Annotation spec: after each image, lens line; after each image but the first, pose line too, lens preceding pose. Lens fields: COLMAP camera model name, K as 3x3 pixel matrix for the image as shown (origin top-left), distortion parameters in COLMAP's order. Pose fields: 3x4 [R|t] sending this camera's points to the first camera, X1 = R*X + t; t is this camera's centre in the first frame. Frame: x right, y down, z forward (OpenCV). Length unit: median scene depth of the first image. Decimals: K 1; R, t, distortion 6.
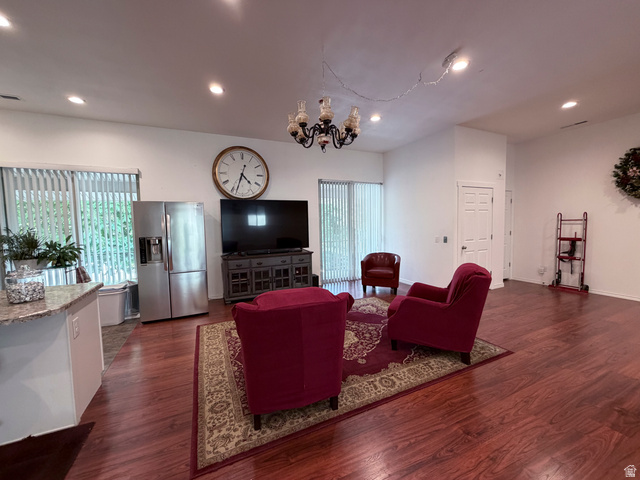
lens RADIAL K [[255.1, 0, 317.9], [0, 255.1, 241.1], [0, 0, 1]] dist [-0.001085, -0.000018]
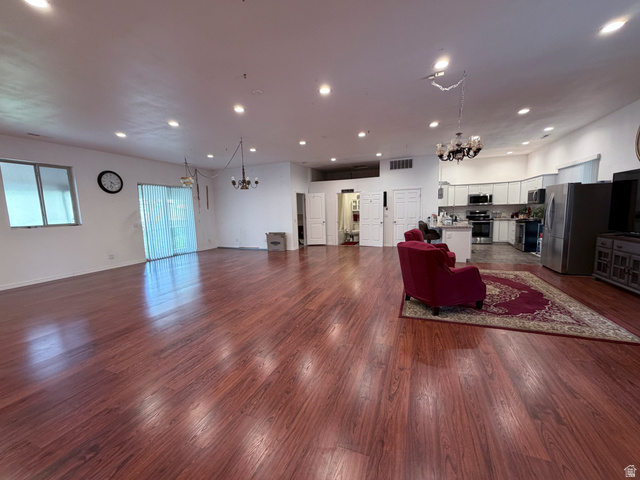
lens RADIAL K [[255.1, 0, 317.9], [0, 255.1, 241.1], [0, 0, 1]] dist [-0.001085, -0.000018]
pose [[-0.727722, 0.117187, -0.675787, 1.252225], [0.001630, 0.985588, 0.169154, -0.087644], [0.685870, 0.121996, -0.717425, 1.070535]]
